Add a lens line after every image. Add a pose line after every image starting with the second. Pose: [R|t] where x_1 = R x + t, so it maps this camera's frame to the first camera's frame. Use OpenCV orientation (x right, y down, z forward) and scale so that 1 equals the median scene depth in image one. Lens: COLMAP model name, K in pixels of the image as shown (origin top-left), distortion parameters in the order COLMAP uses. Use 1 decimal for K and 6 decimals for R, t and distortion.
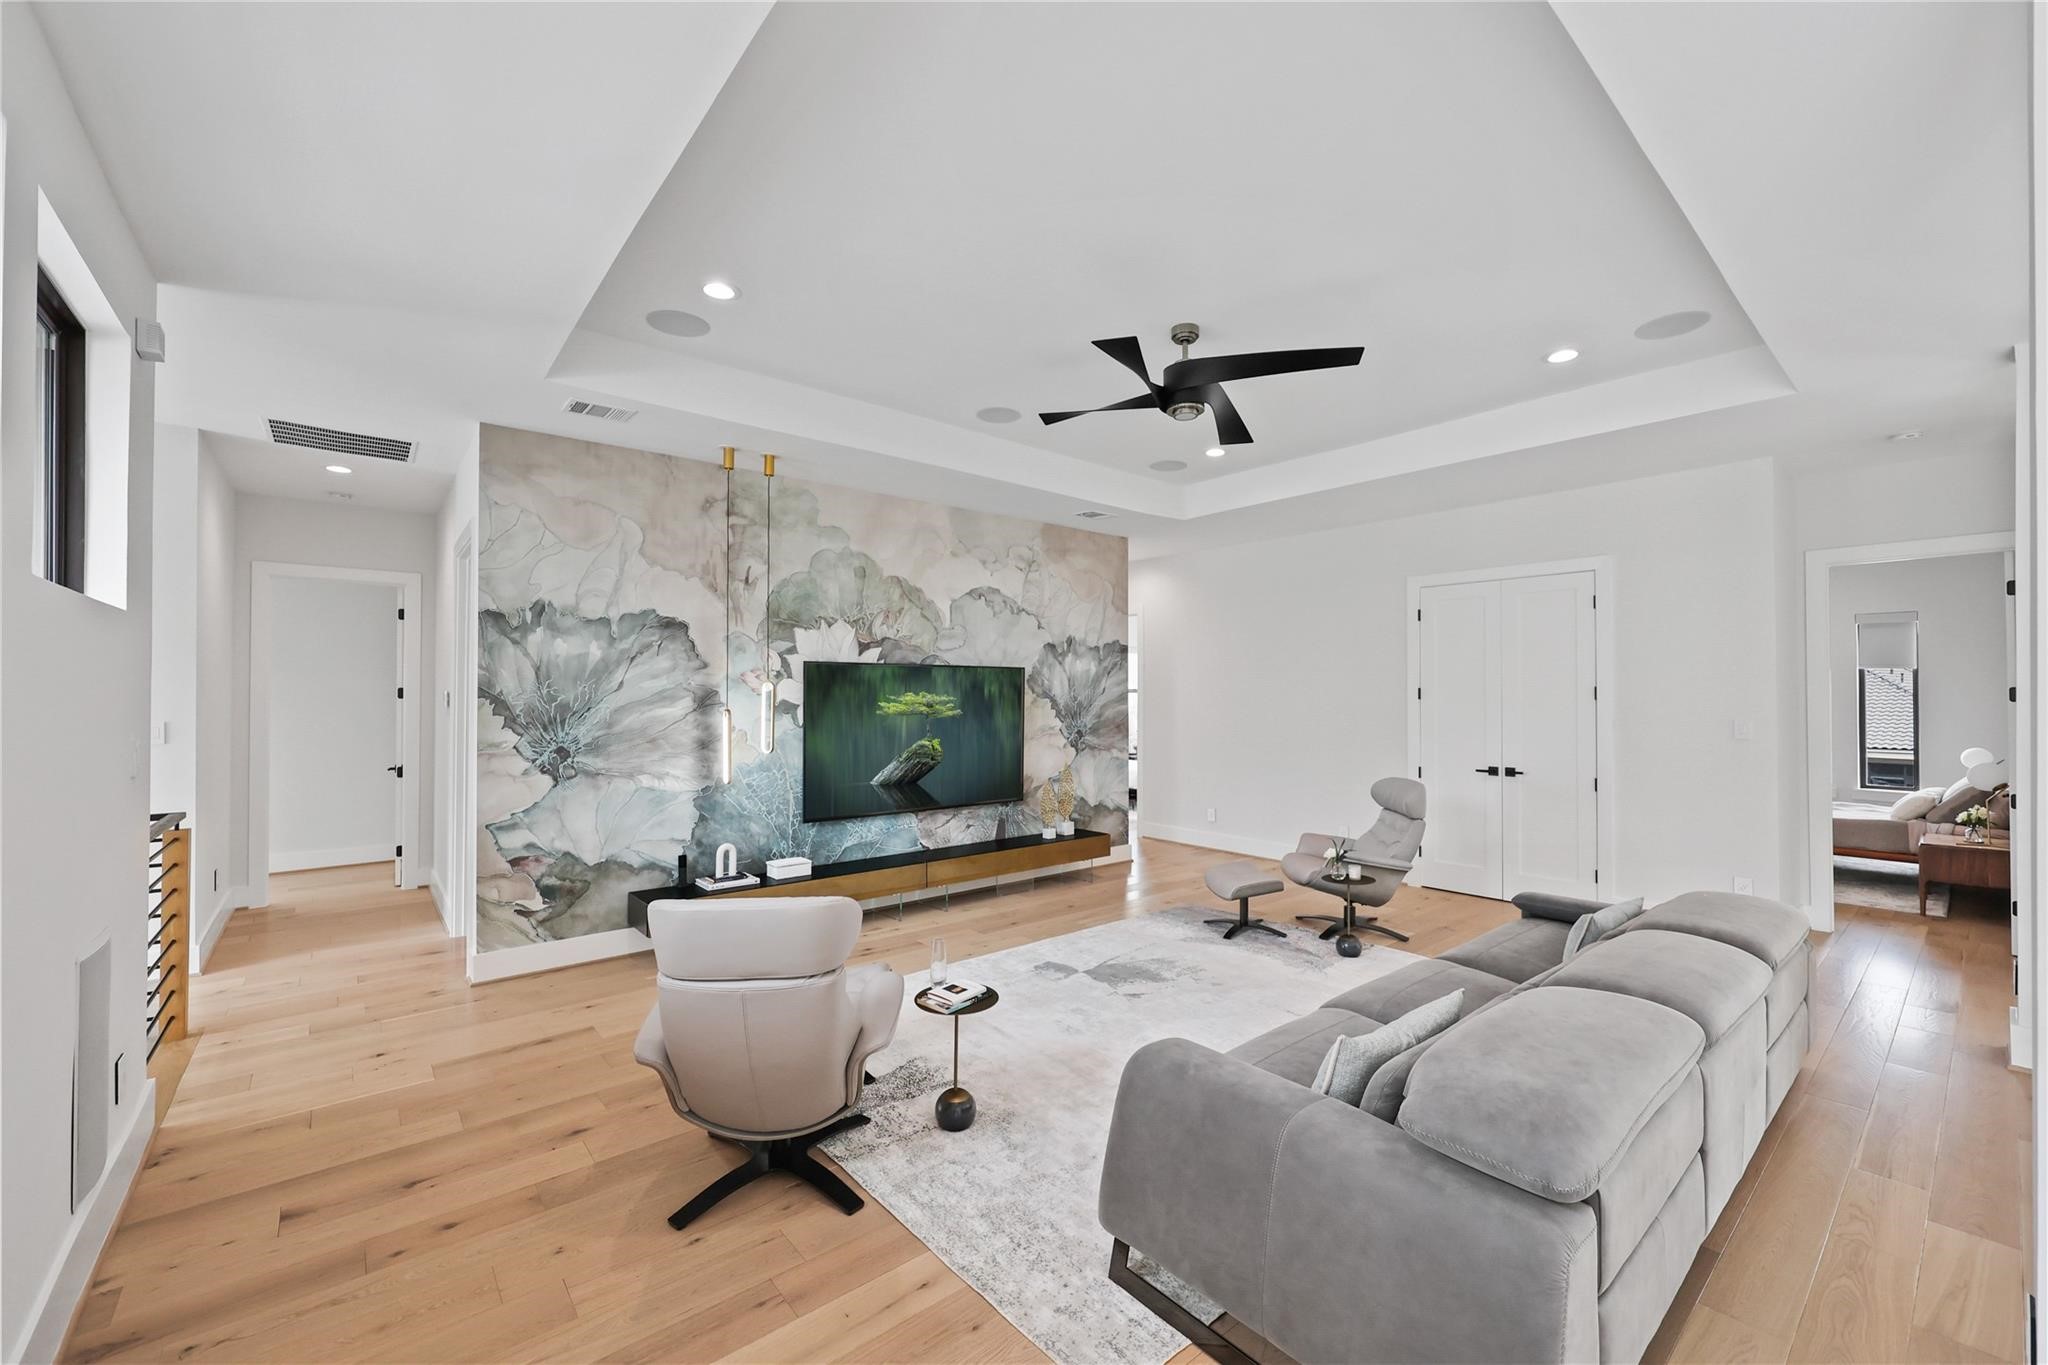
lens RADIAL K [[776.6, 0, 1016.0], [0, 776.6, 707.6], [0, 0, 1]] dist [0.000355, 0.000018]
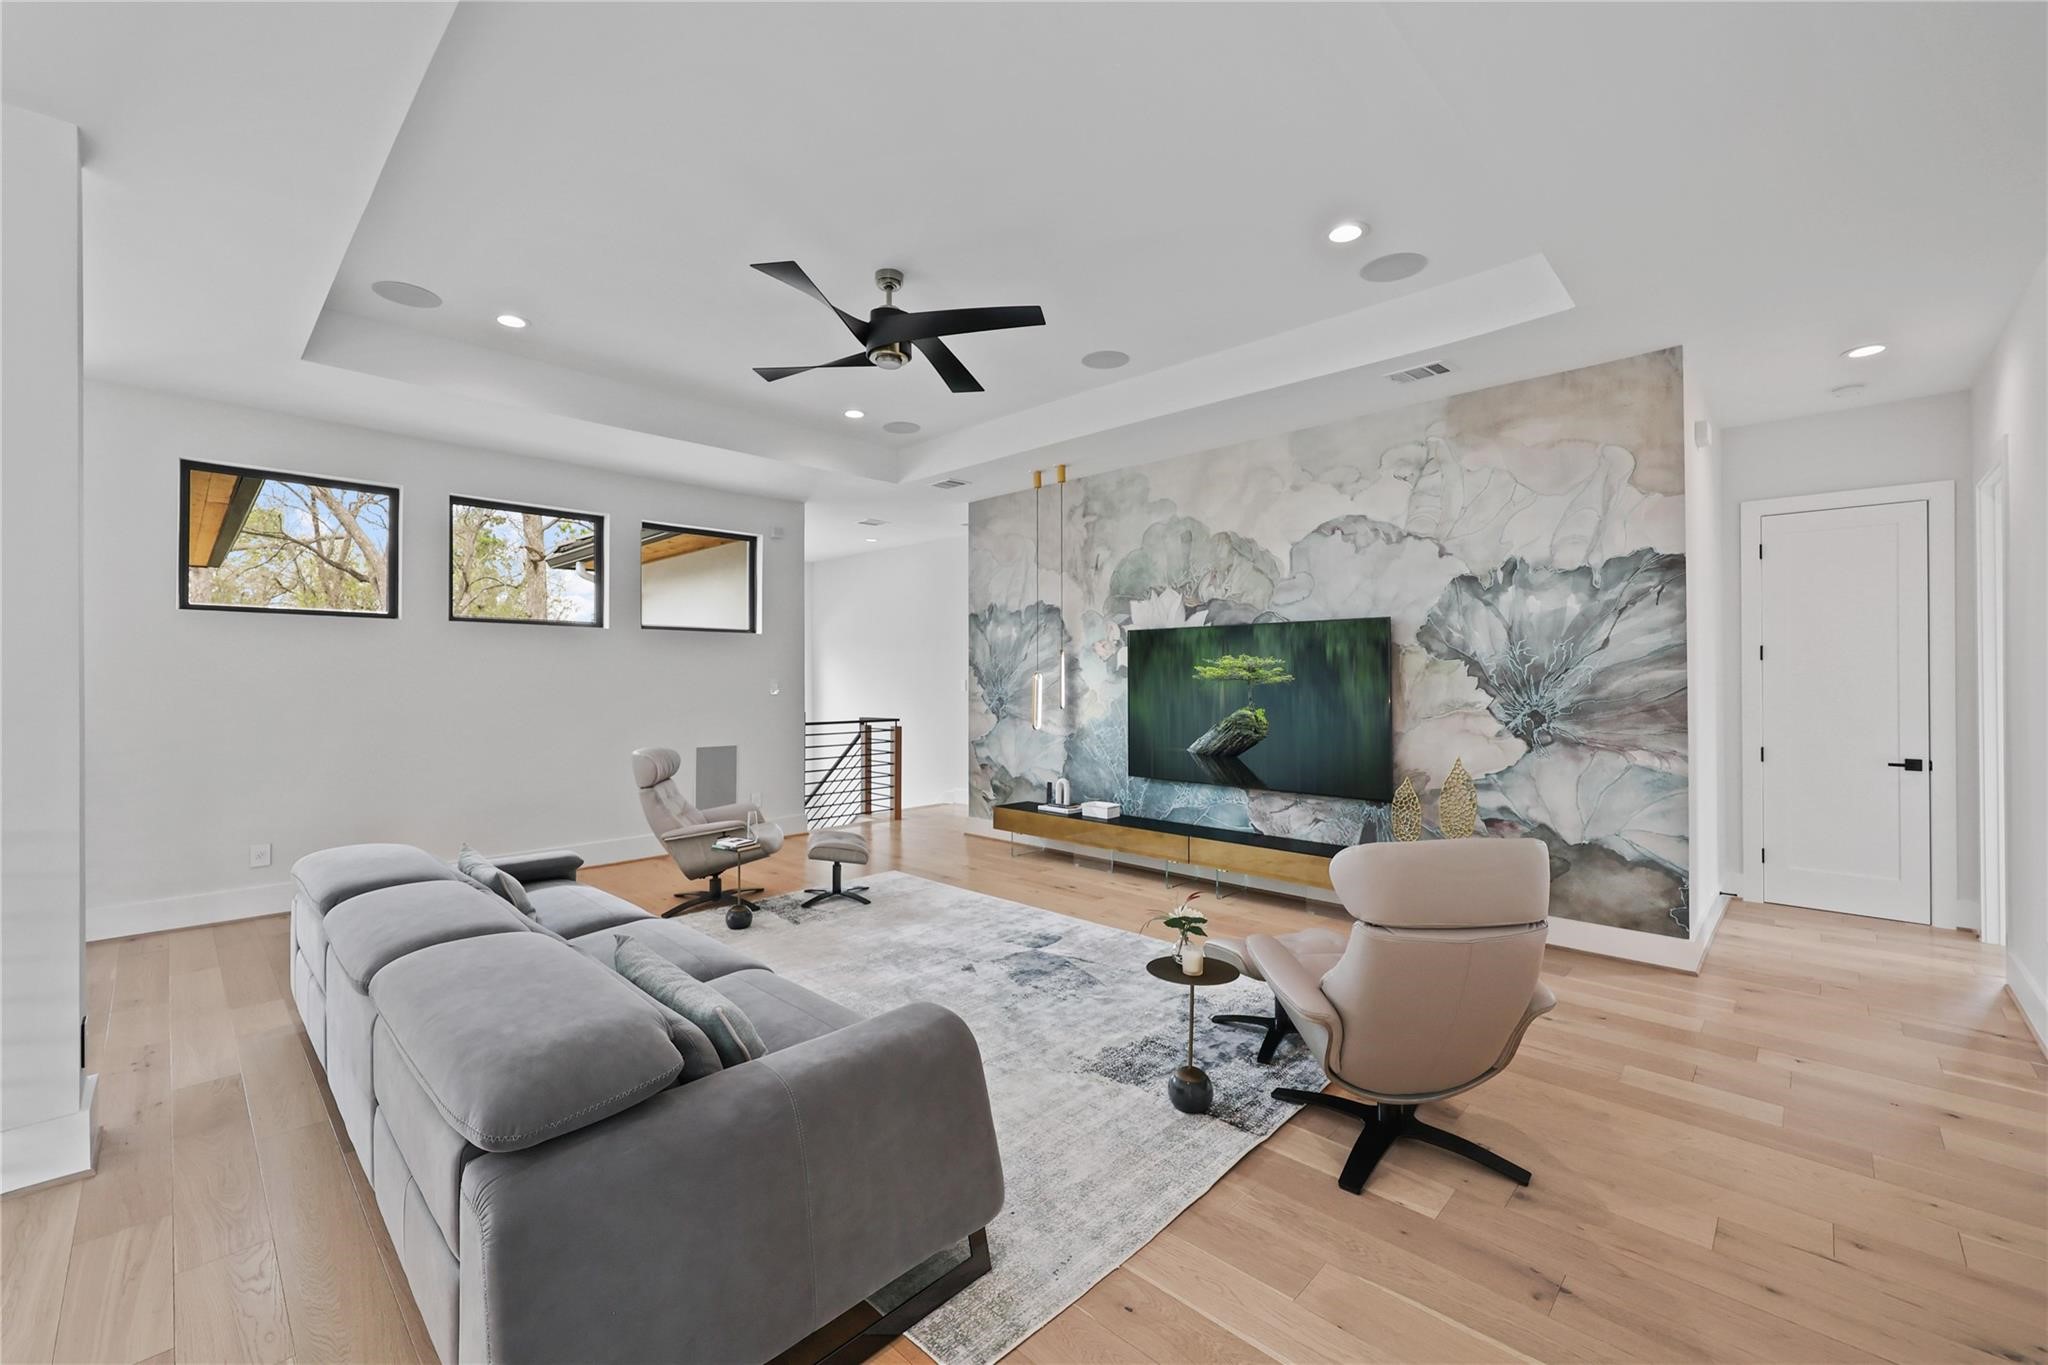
lens RADIAL K [[835.0, 0, 1032.4], [0, 835.0, 672.2], [0, 0, 1]] dist [-0.001814, 0.000070]
pose [[0.138068, 0.005715, -0.990406, 0.755942], [0.001140, 0.999982, 0.005929, -0.006266], [0.990422, -0.001948, 0.138059, 0.590930]]
